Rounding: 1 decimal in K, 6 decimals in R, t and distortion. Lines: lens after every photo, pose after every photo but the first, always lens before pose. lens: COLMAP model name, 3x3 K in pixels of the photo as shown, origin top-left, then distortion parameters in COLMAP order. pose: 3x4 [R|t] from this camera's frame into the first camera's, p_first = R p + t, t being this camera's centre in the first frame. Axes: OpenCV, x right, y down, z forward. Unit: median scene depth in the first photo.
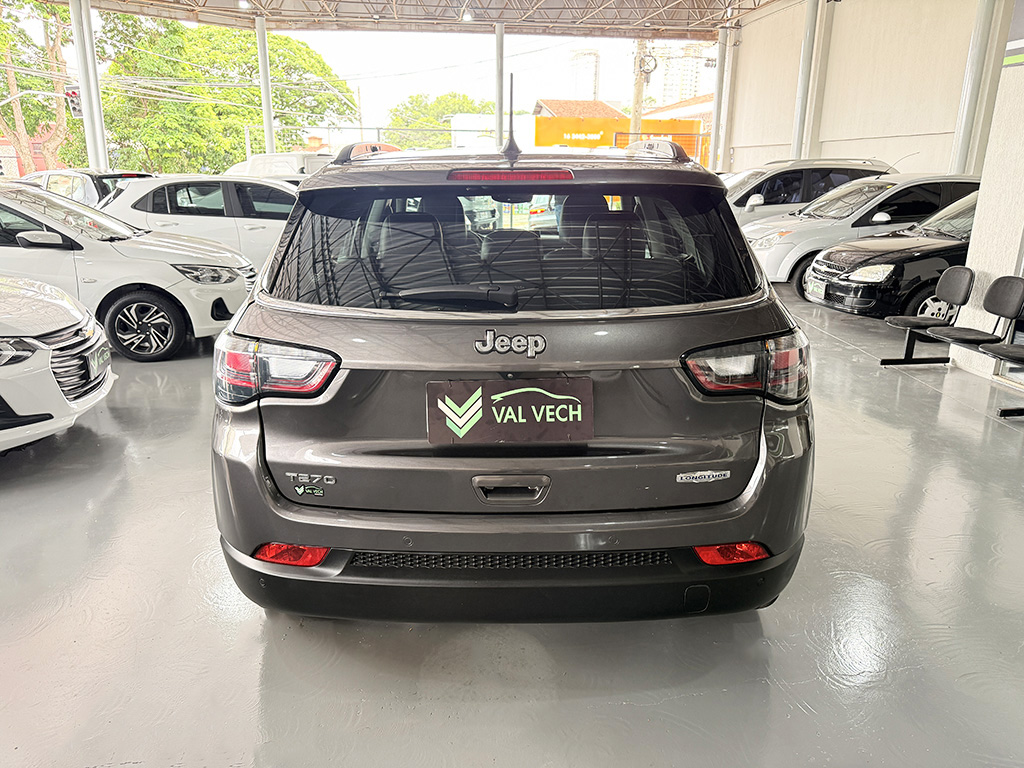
lens RADIAL K [[722.9, 0, 512.0], [0, 722.9, 384.0], [0, 0, 1]] dist [0.035752, -0.035320]
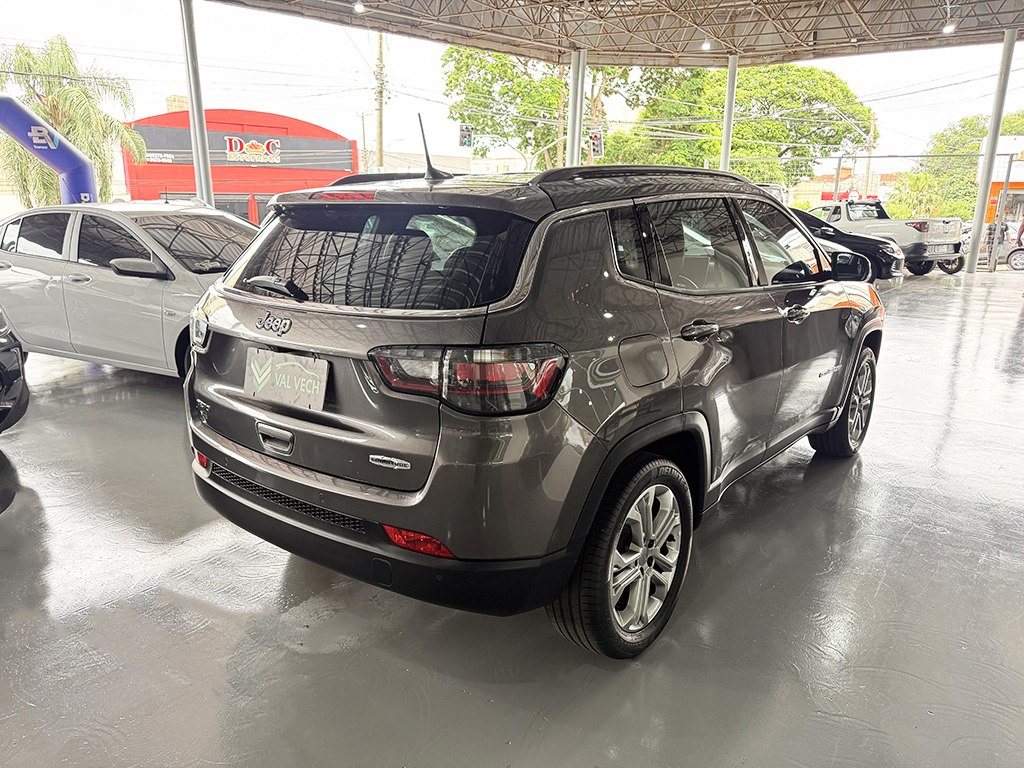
lens RADIAL K [[722.9, 0, 512.0], [0, 722.9, 384.0], [0, 0, 1]] dist [0.035752, -0.035320]
pose [[0.801168, 0.150028, -0.579328, 0.096946], [-0.173125, 0.984776, 0.015607, -0.003833], [0.572850, 0.087792, 0.814945, 0.017726]]
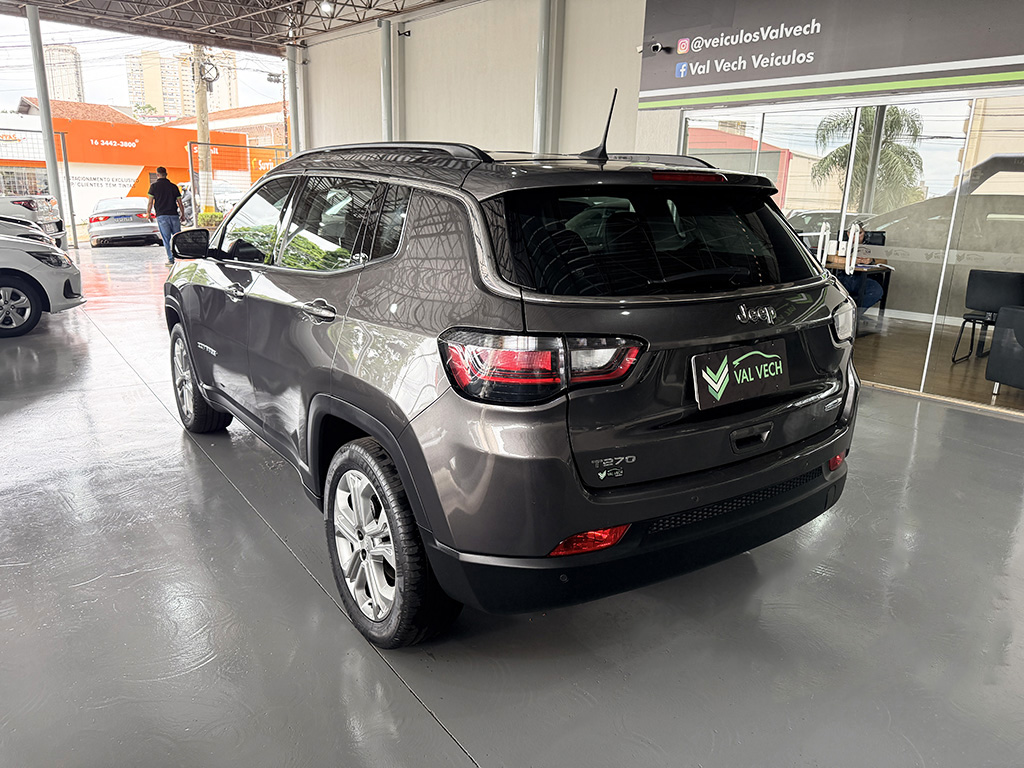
lens RADIAL K [[714.3, 0, 512.2], [0, 714.3, 398.4], [0, 0, 1]] dist [-0.001615, -0.009871]
pose [[0.818390, -0.141200, 0.557047, -0.089462], [0.139616, 0.989155, 0.045613, -0.002532], [-0.557446, 0.040443, 0.829228, 0.022040]]
